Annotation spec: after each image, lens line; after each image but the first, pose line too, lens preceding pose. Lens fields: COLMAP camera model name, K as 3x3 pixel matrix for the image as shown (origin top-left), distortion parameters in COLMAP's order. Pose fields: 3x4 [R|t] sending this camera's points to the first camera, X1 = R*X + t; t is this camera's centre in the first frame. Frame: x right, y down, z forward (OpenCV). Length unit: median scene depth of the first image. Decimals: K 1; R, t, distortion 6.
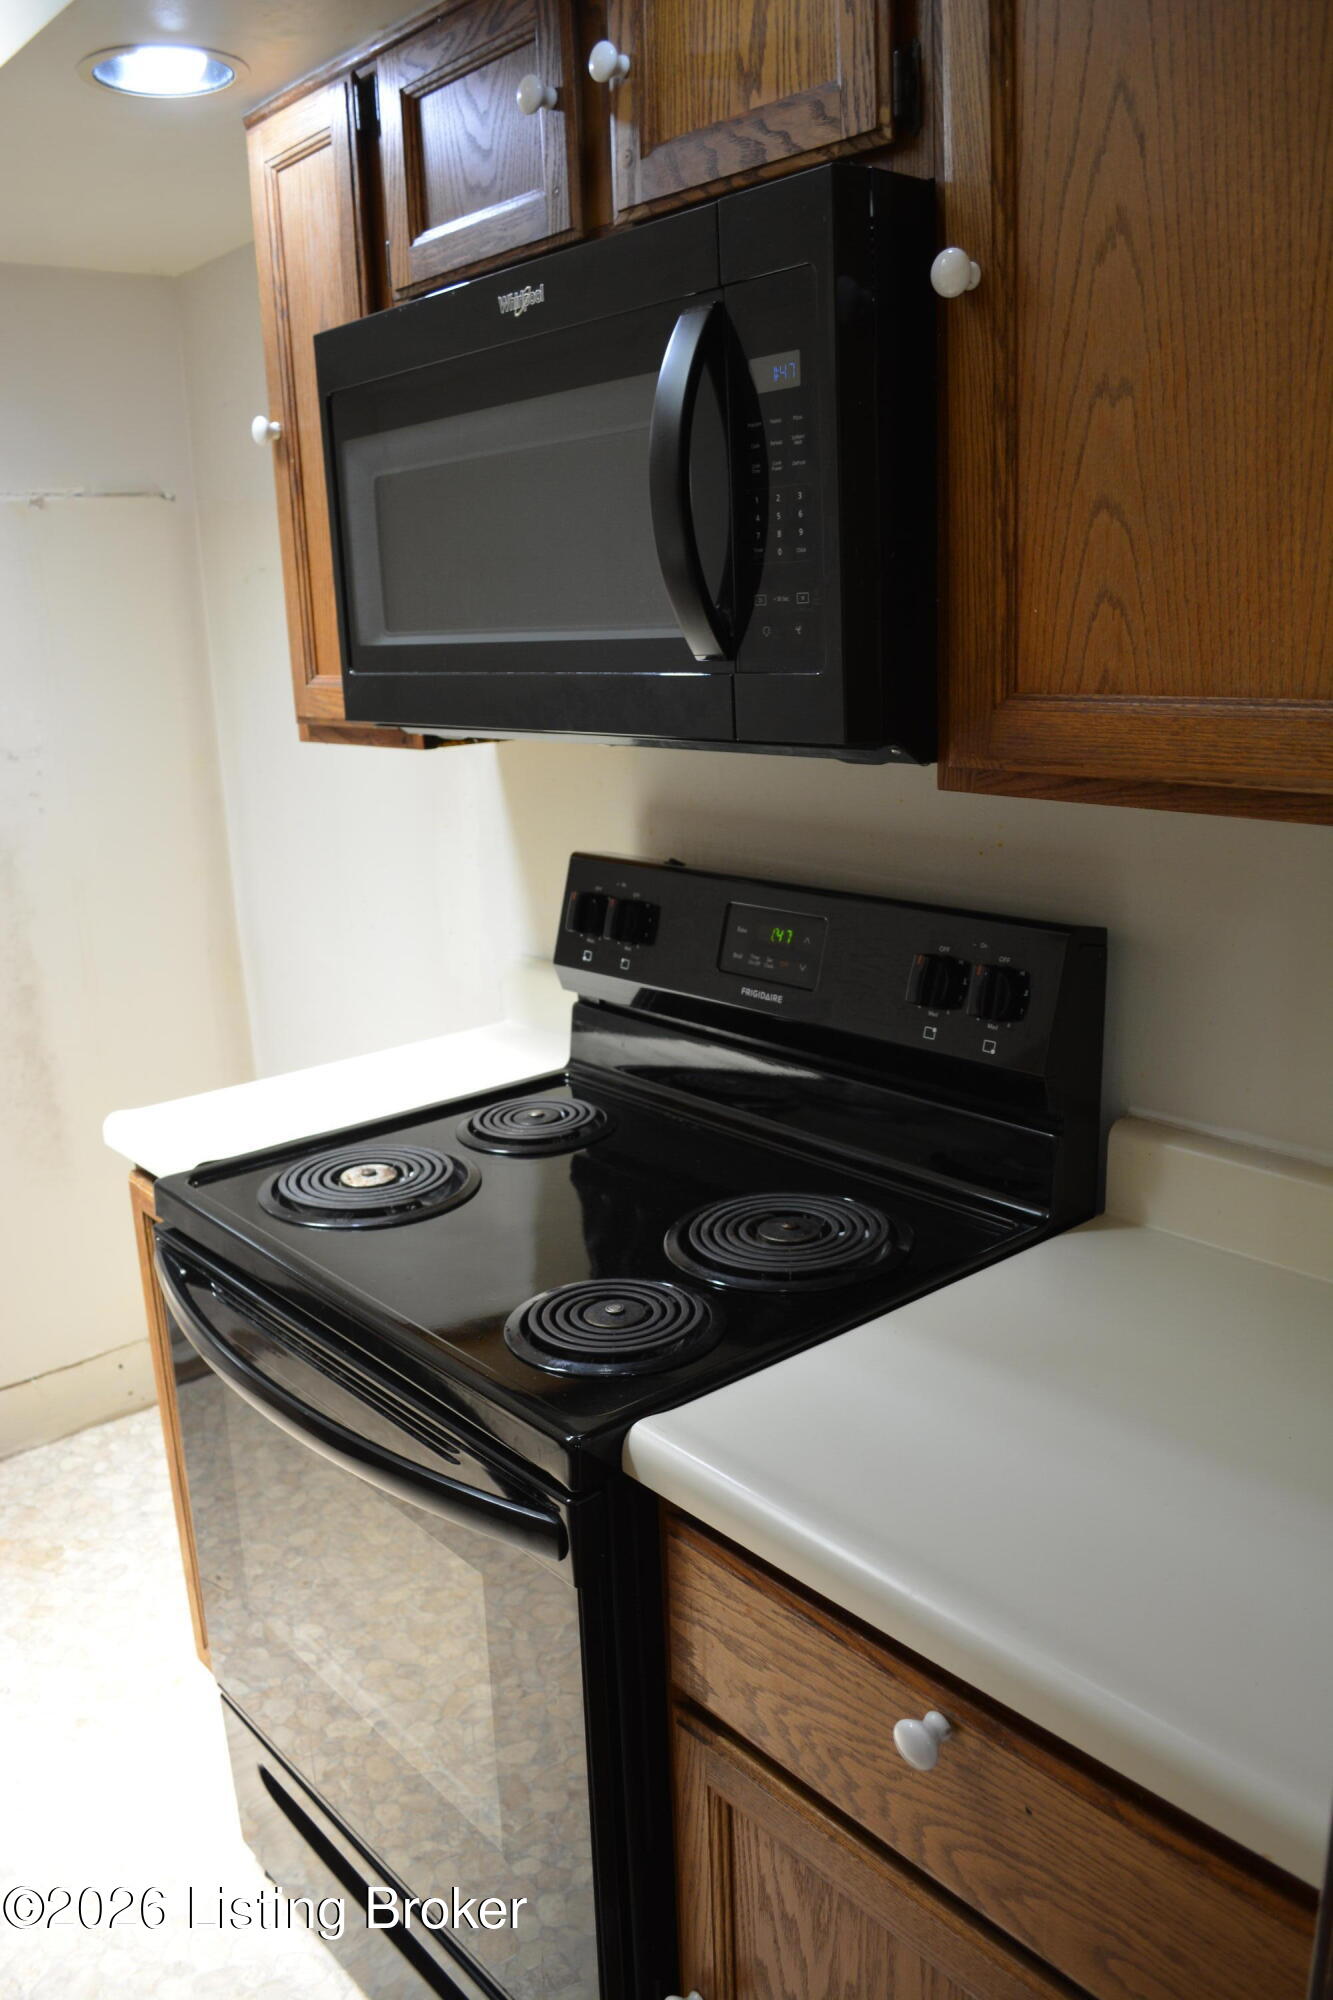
lens RADIAL K [[1575.7, 0, 666.2], [0, 1575.7, 1004.0], [0, 0, 1]] dist [-0.081765, 0.008874]
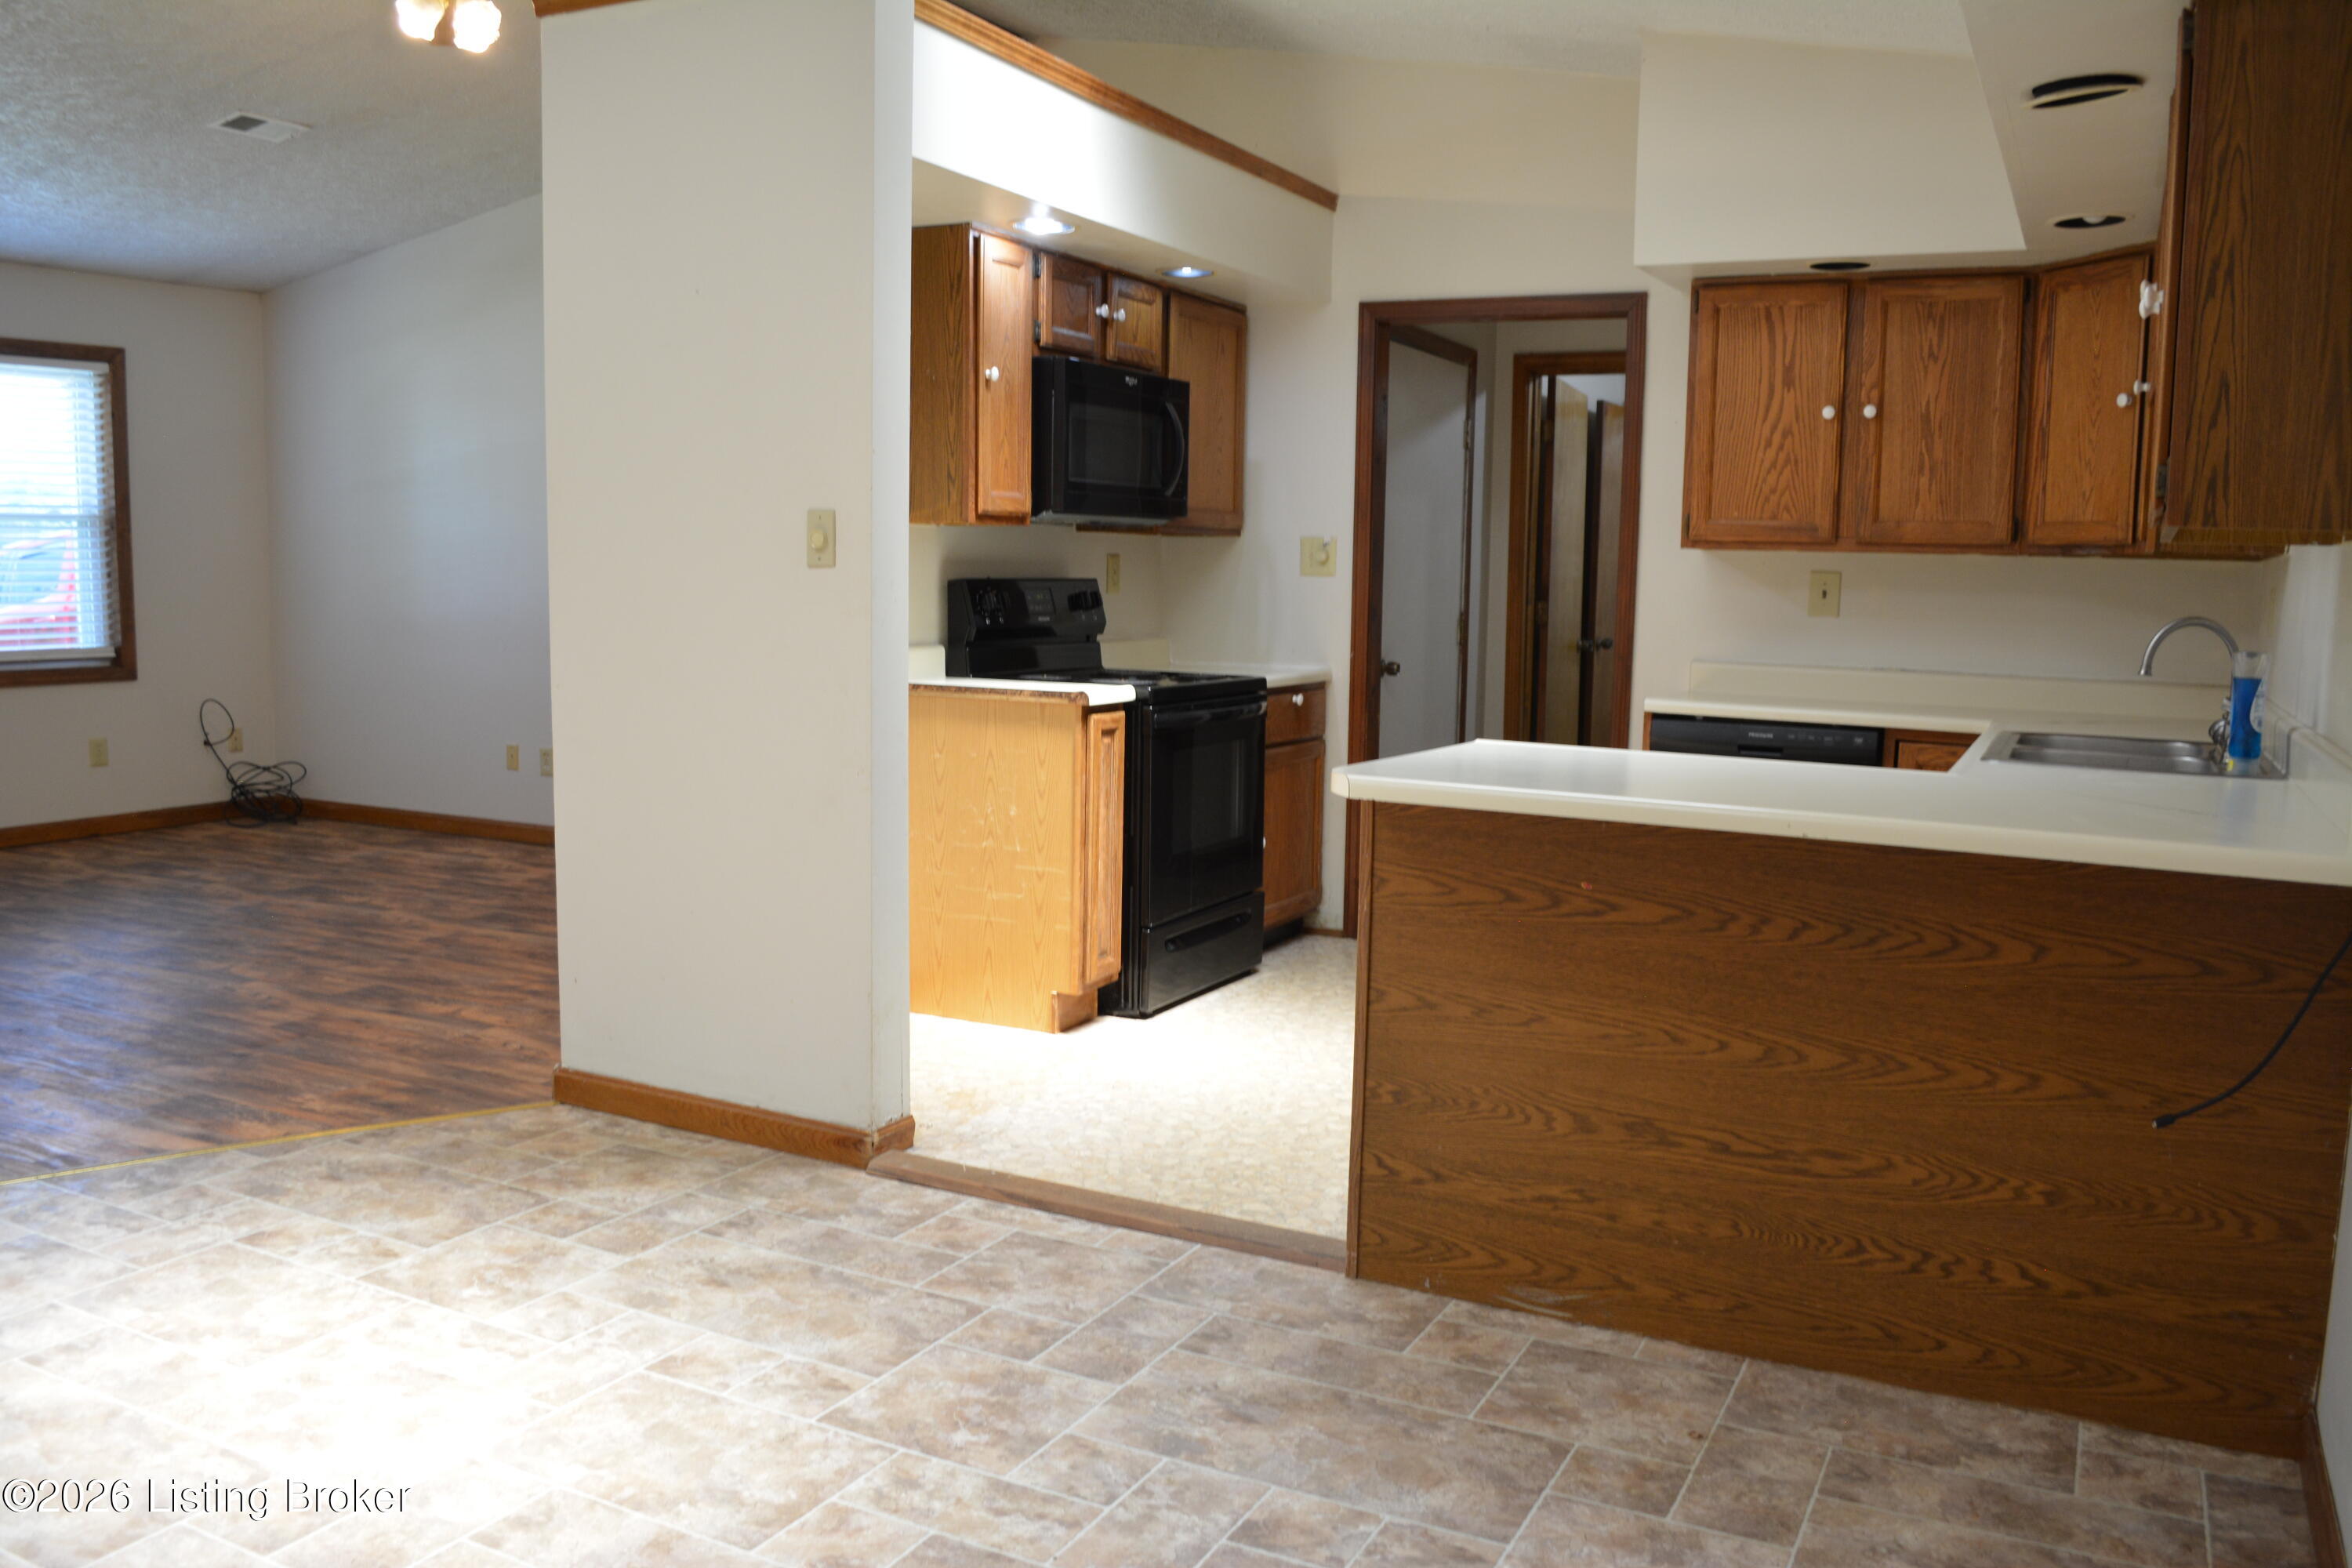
lens RADIAL K [[1860.1, 0, 1170.8], [0, 1860.1, 791.1], [0, 0, 1]] dist [-0.083111, 0.015296]
pose [[-0.382593, -0.076705, 0.920728, -2.667271], [0.227703, 0.957980, 0.174427, -0.205199], [-0.895418, 0.276387, -0.349050, 1.784745]]
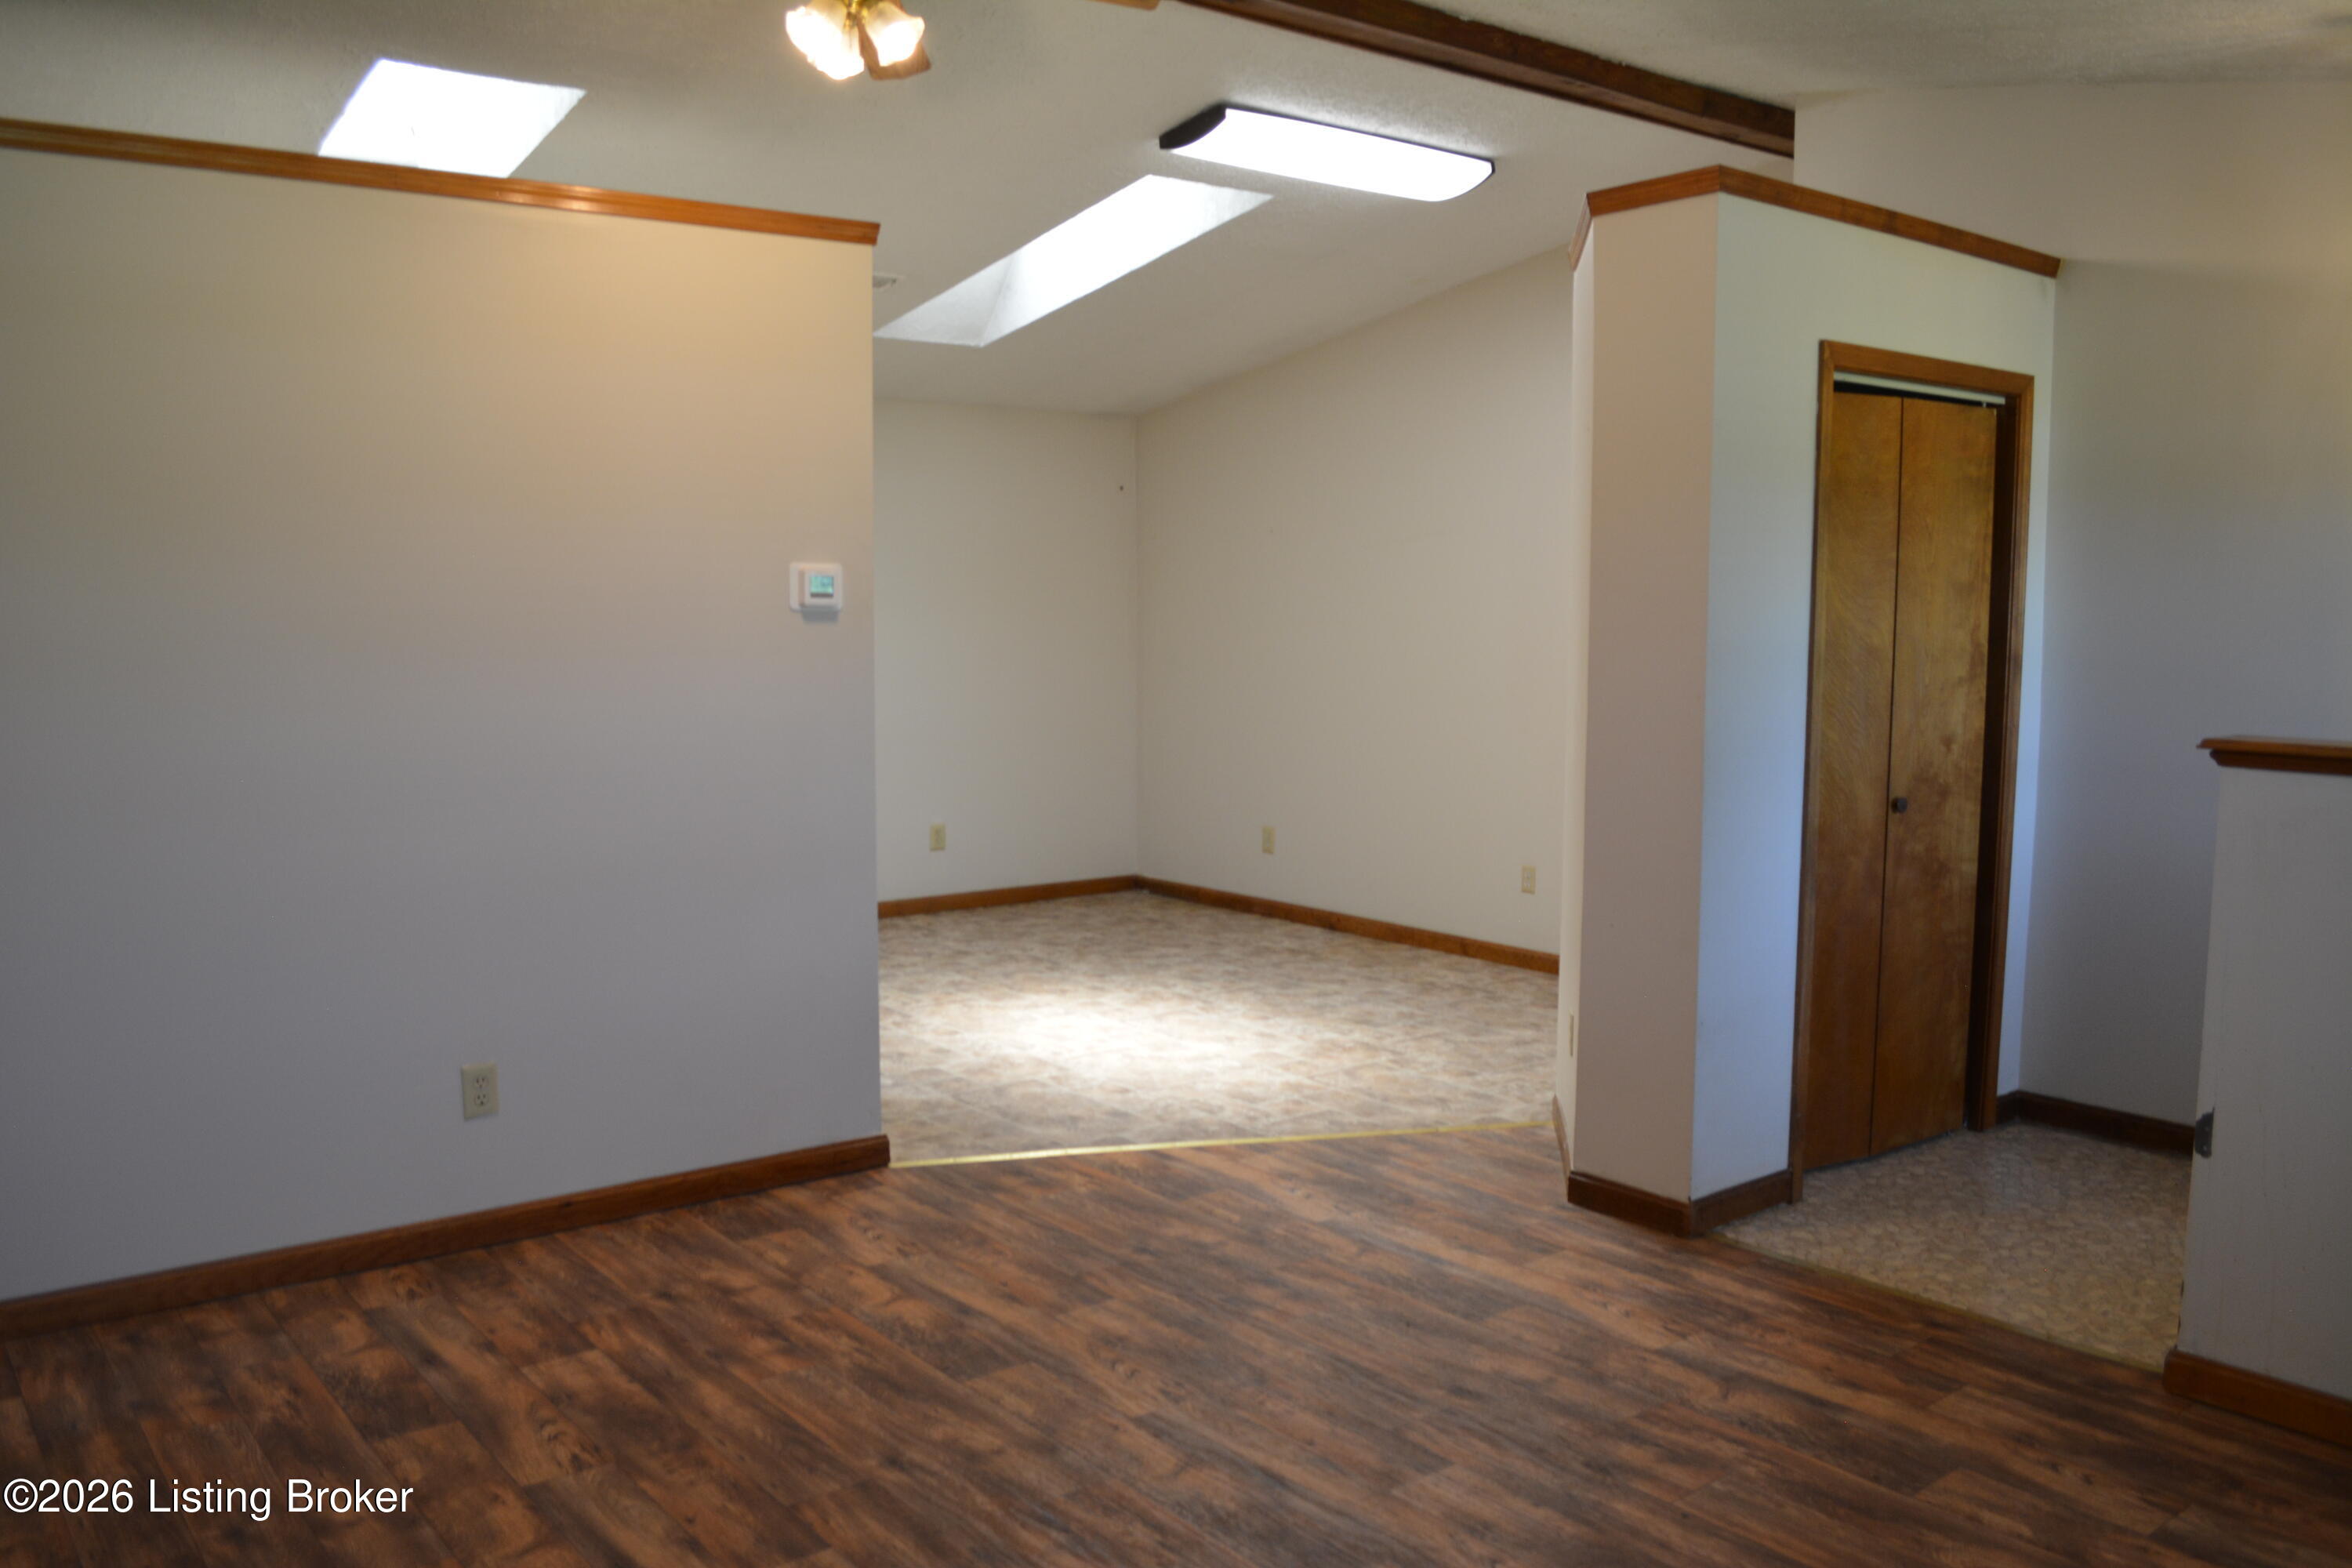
lens RADIAL K [[1853.0, 0, 1169.4], [0, 1853.0, 790.3], [0, 0, 1]] dist [-0.081765, 0.008874]
pose [[-0.036562, 0.142610, -0.989103, 2.028478], [-0.248098, 0.957483, 0.147222, -0.605726], [0.968045, 0.250777, 0.000374, 2.024485]]
